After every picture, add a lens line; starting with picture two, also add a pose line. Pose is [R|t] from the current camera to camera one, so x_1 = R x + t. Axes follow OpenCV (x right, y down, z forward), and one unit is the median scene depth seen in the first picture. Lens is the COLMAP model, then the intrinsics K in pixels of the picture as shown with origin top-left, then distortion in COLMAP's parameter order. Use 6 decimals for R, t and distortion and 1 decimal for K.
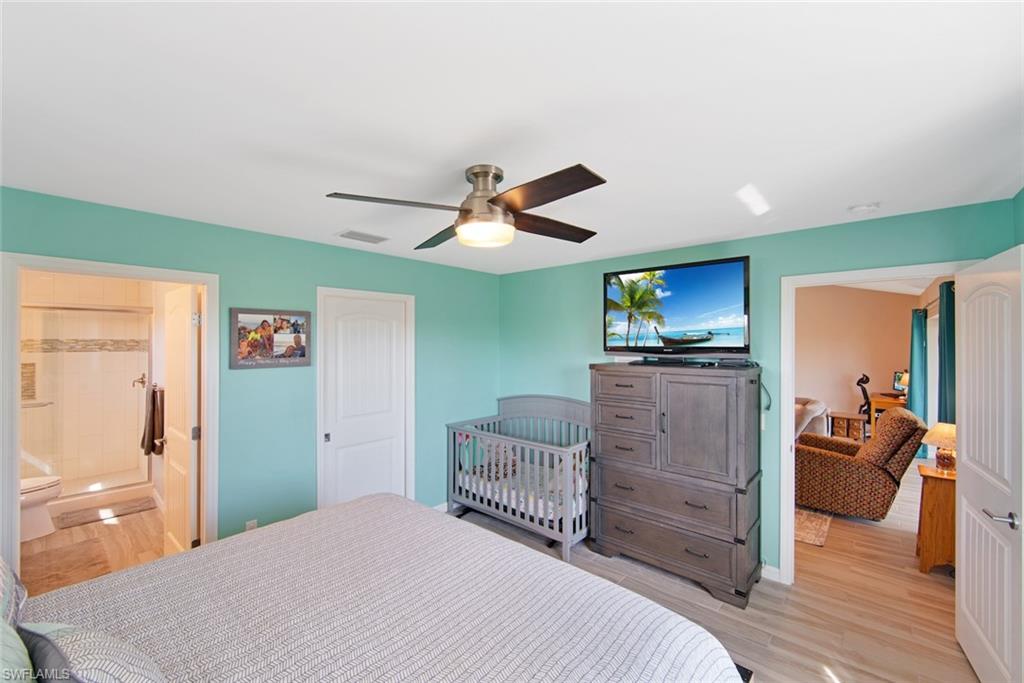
lens RADIAL K [[409.6, 0, 505.2], [0, 409.6, 337.0], [0, 0, 1]] dist [-0.007206, 0.001697]
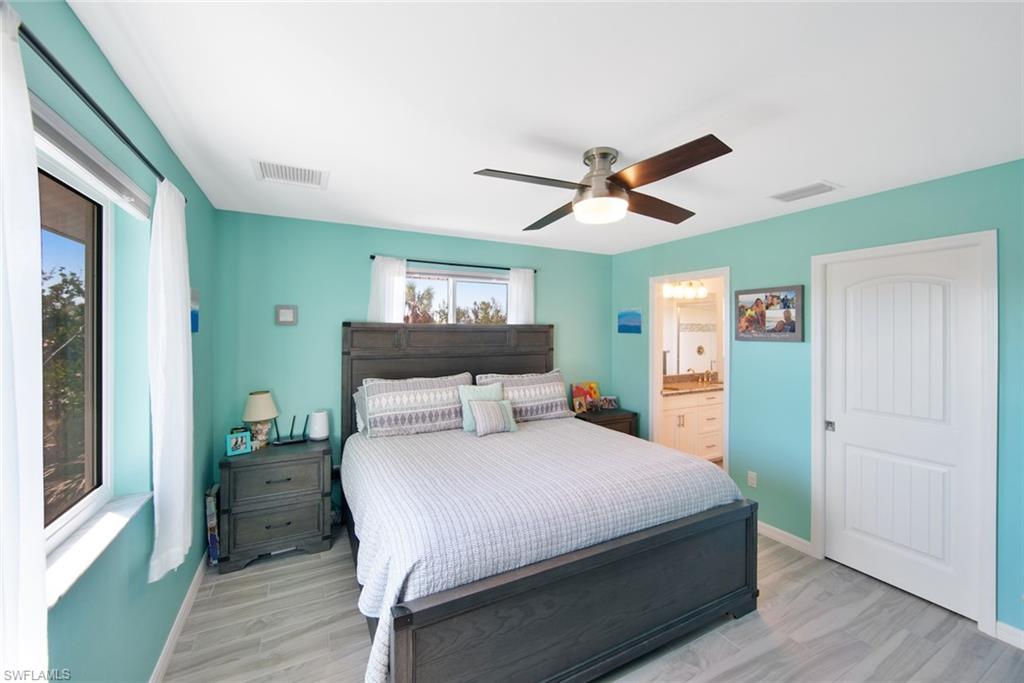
lens RADIAL K [[409.6, 0, 516.0], [0, 409.6, 331.2], [0, 0, 1]] dist [-0.007206, 0.001697]
pose [[-0.344491, 0.003724, -0.938782, 0.671738], [0.008088, 0.999967, 0.000999, 0.041098], [0.938755, -0.007248, -0.344510, 0.736124]]
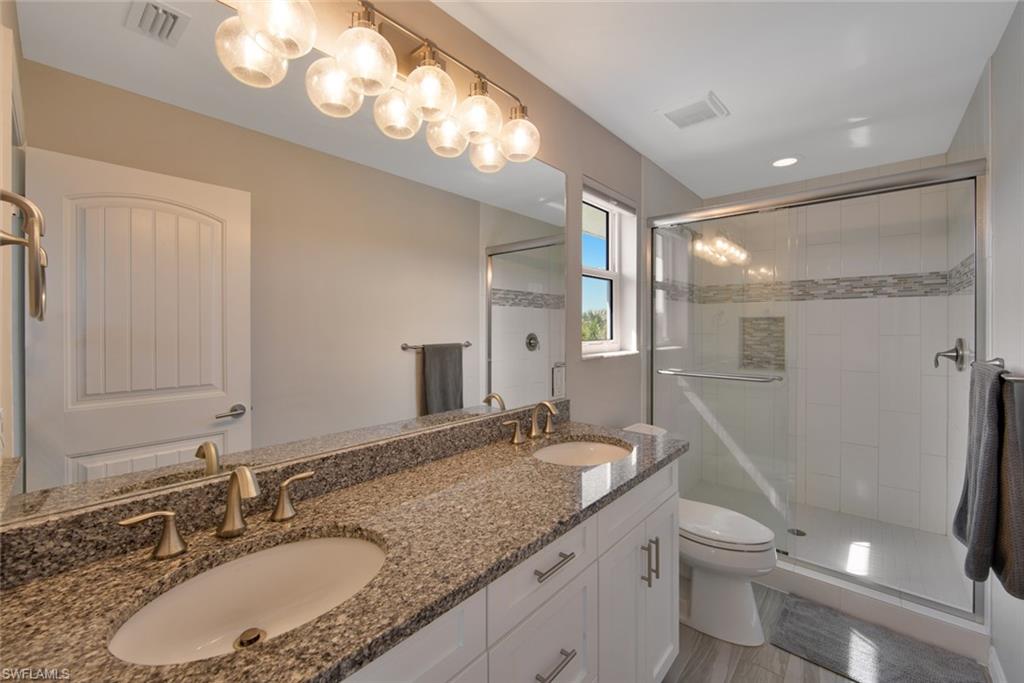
lens RADIAL K [[409.6, 0, 519.2], [0, 409.6, 325.4], [0, 0, 1]] dist [-0.007206, 0.001697]
pose [[0.021542, -0.000808, -0.999768, -0.771662], [0.008990, 0.999959, -0.000614, 0.119660], [0.999728, -0.008975, 0.021548, 0.866893]]
